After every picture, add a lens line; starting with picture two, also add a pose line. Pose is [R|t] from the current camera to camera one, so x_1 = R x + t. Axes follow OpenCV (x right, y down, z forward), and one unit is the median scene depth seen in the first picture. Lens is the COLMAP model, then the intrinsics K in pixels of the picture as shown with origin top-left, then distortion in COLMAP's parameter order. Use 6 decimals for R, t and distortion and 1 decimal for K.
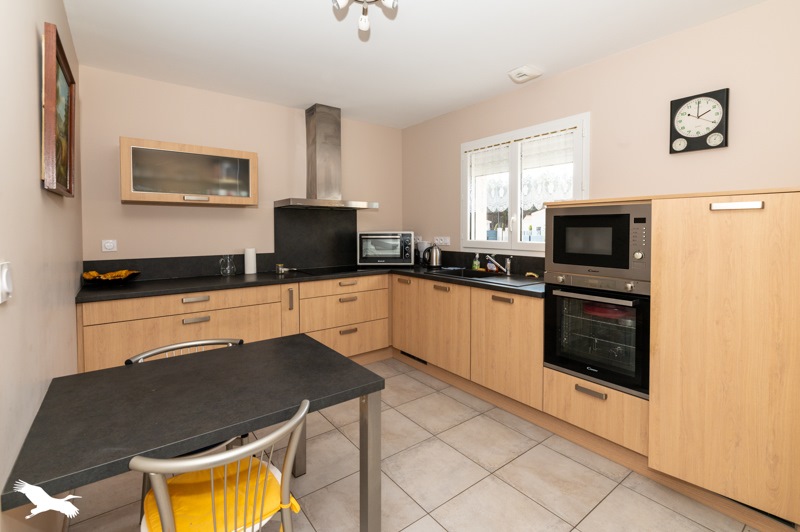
lens RADIAL K [[355.6, 0, 400.0], [0, 355.6, 266.0], [0, 0, 1]] dist [-0.000211, -0.000007]
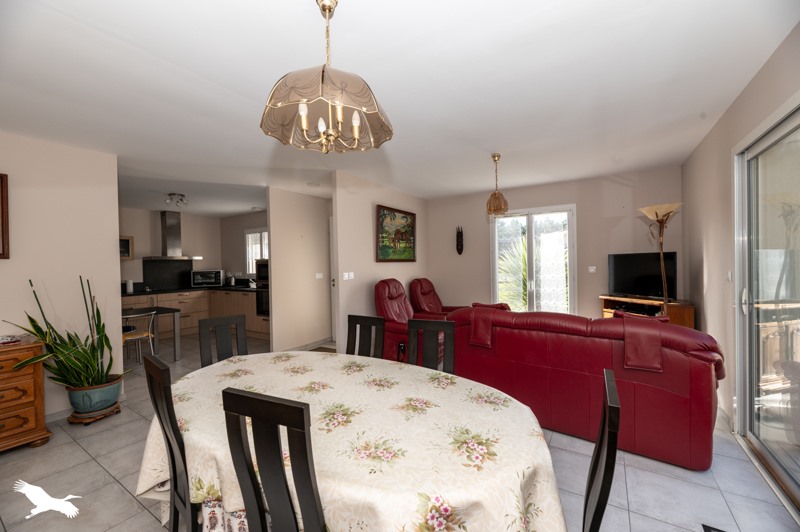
lens RADIAL K [[323.4, 0, 400.0], [0, 323.4, 266.0], [0, 0, 1]] dist [0.001090, 0.000074]
pose [[0.931544, -0.025211, 0.362753, 0.338644], [0.056557, 0.995499, -0.076050, 0.089814], [-0.359203, 0.091360, 0.928777, -1.211205]]
